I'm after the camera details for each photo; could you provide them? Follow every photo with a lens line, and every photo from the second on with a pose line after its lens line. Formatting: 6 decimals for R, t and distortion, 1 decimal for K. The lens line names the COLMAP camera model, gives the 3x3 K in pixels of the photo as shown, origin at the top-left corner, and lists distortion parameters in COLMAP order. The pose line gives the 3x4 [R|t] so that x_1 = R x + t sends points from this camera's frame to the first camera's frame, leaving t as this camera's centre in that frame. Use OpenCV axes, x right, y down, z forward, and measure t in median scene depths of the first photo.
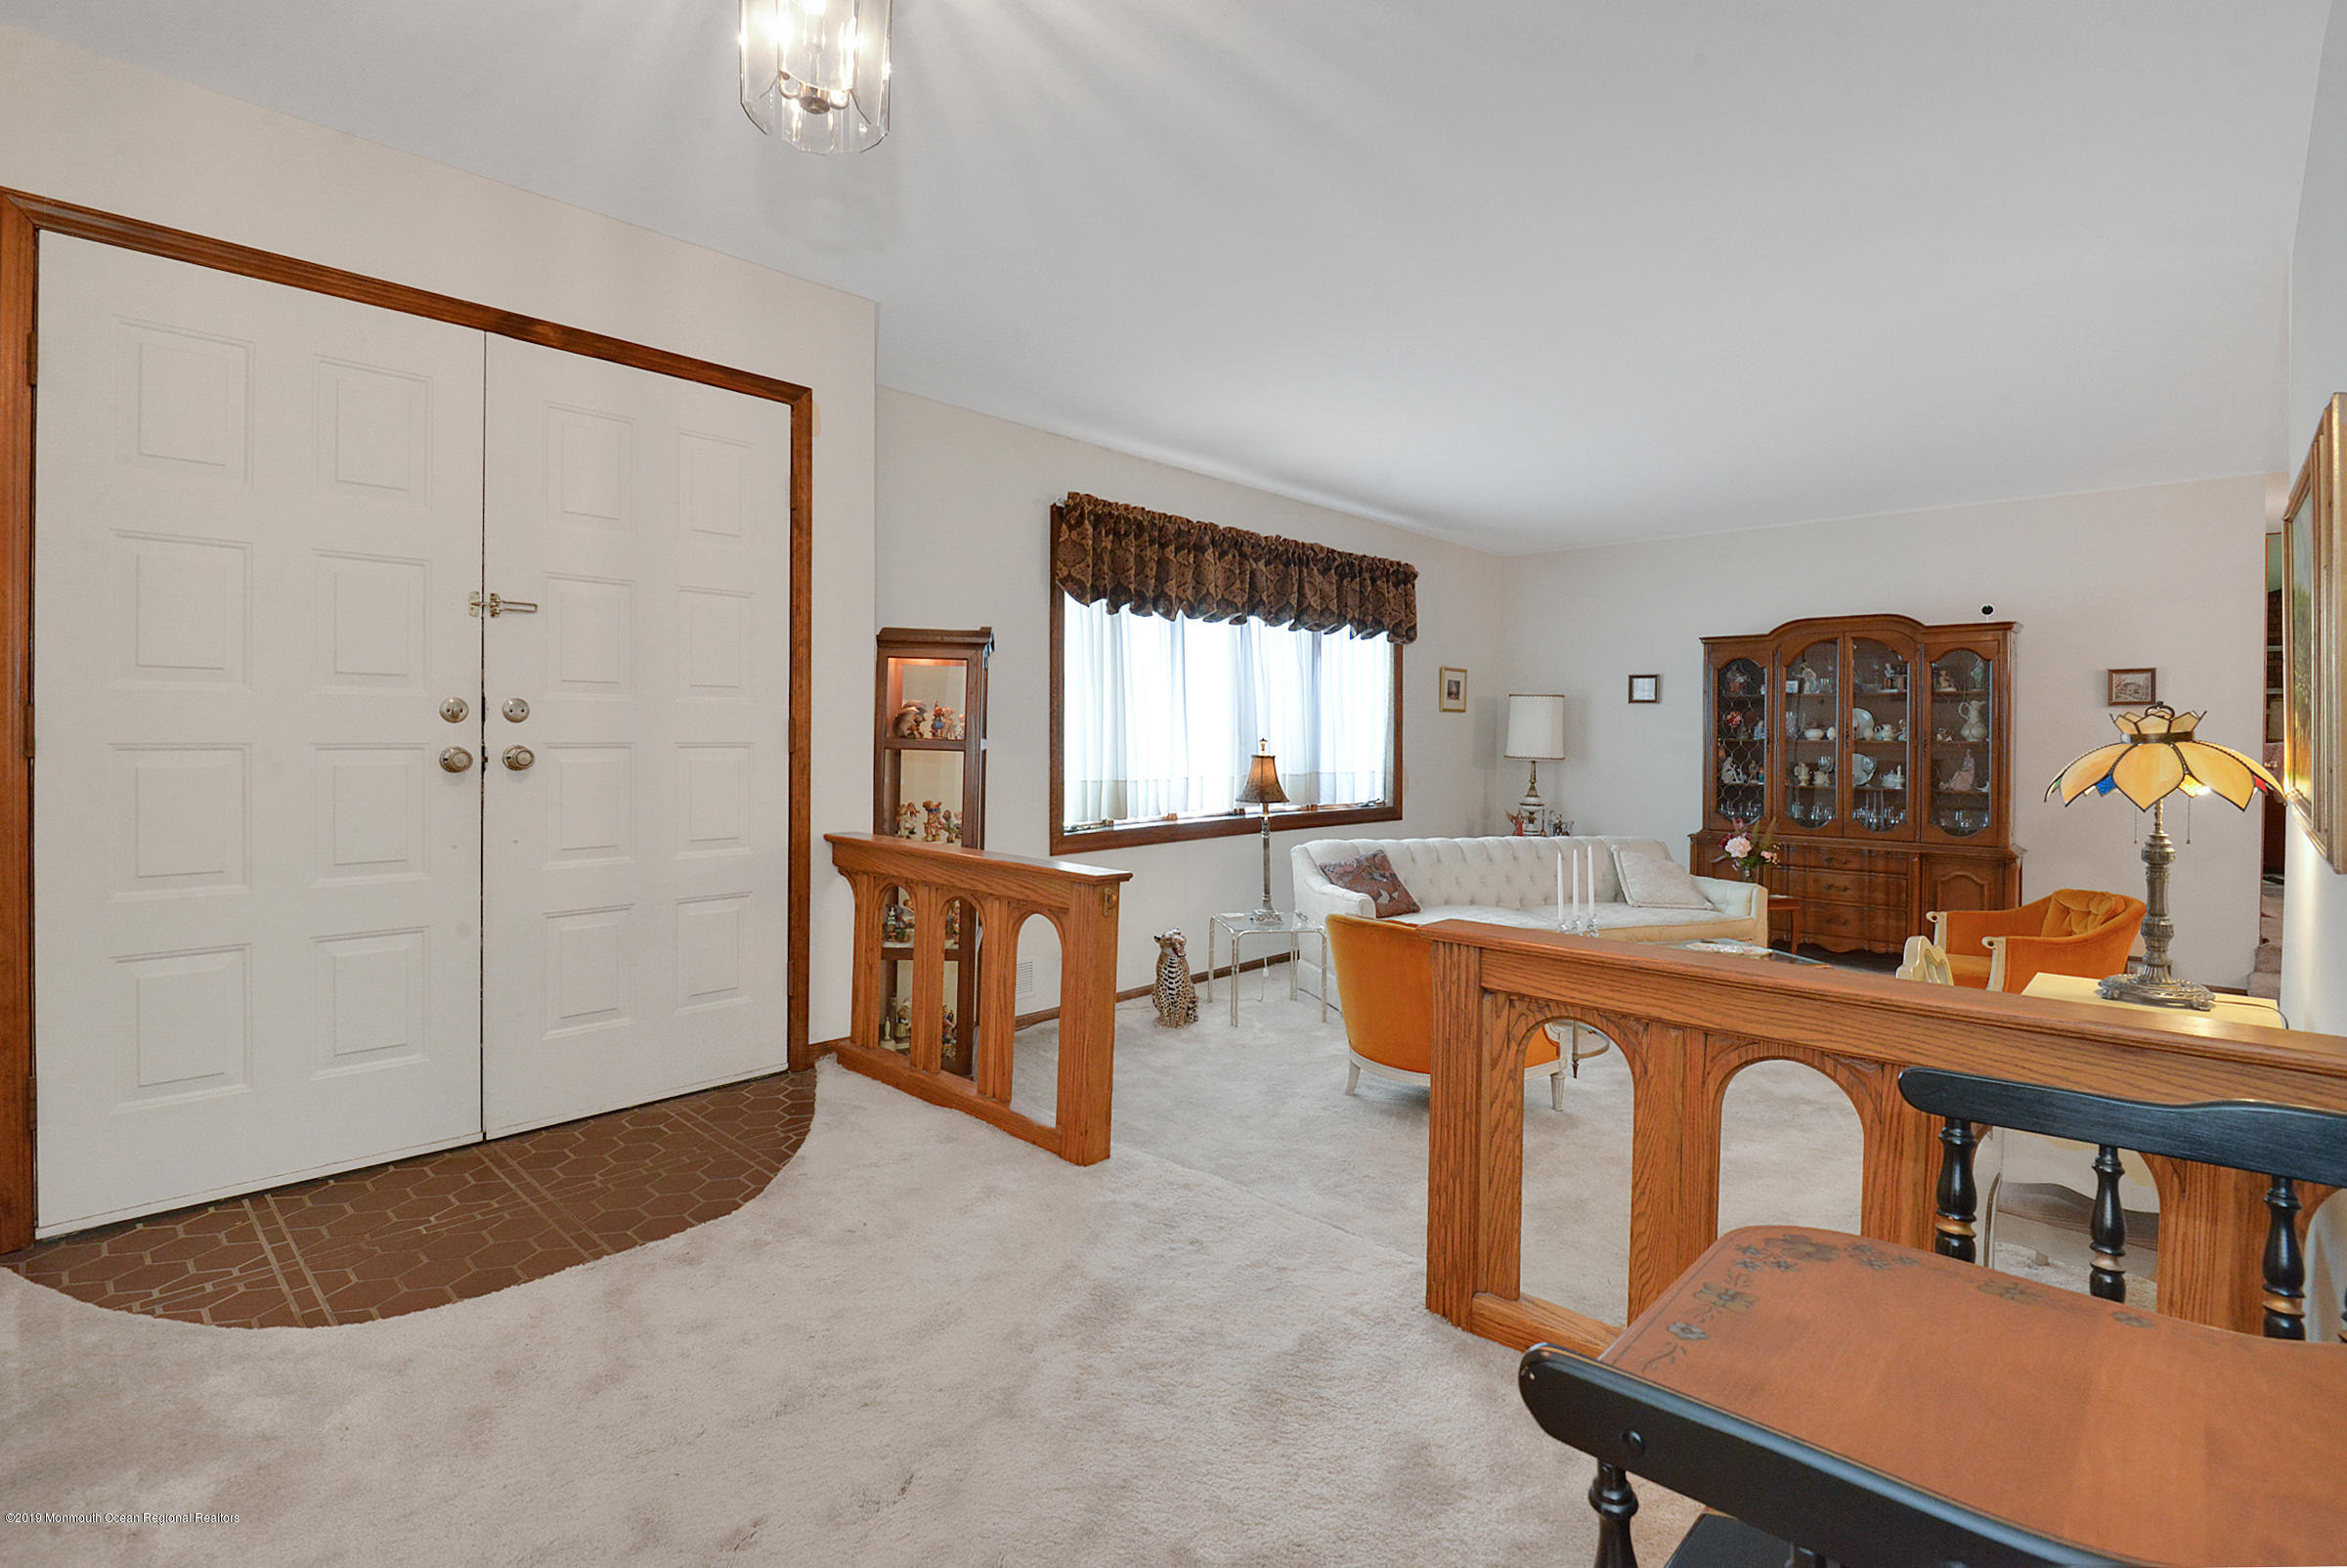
lens RADIAL K [[1070.1, 0, 1147.1], [0, 1070.1, 745.8], [0, 0, 1]] dist [-0.008450, -0.004231]
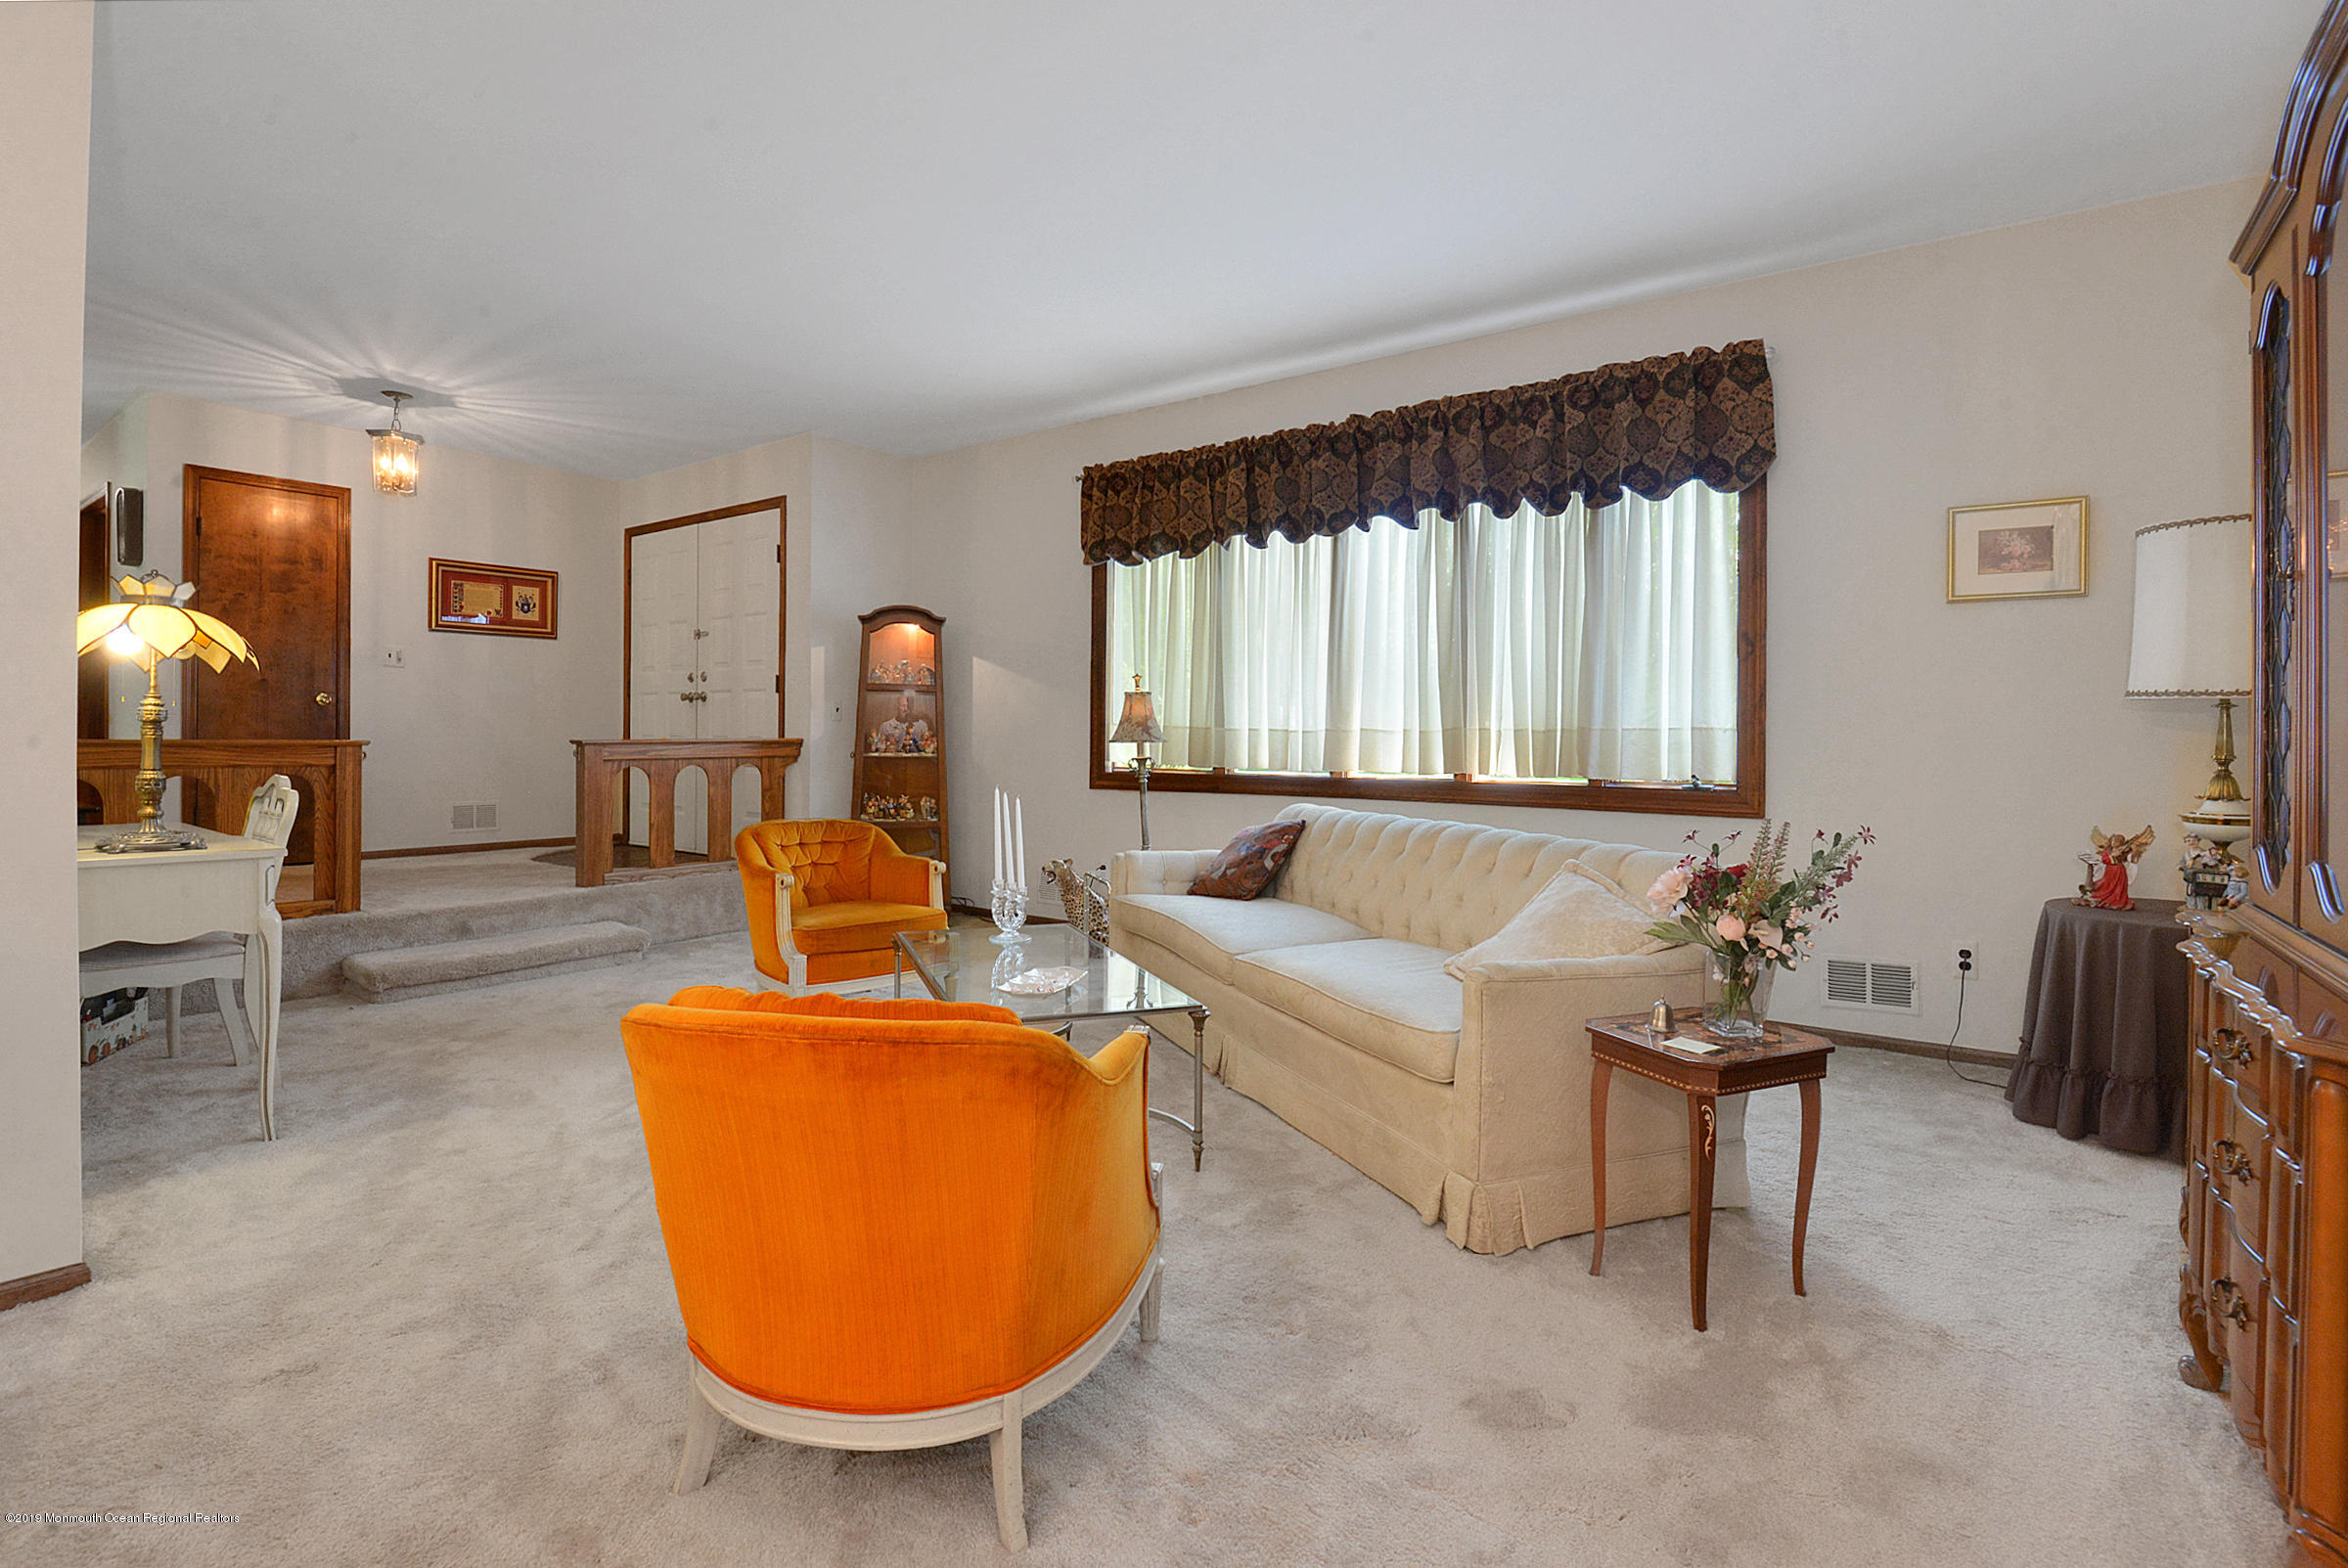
lens RADIAL K [[1070.4, 0, 1179.5], [0, 1070.4, 763.2], [0, 0, 1]] dist [-0.008450, -0.004231]
pose [[0.144777, 0.013864, -0.989367, 0.912868], [-0.021379, 0.999712, 0.010881, 0.052851], [0.989233, 0.019576, 0.145032, 0.800634]]
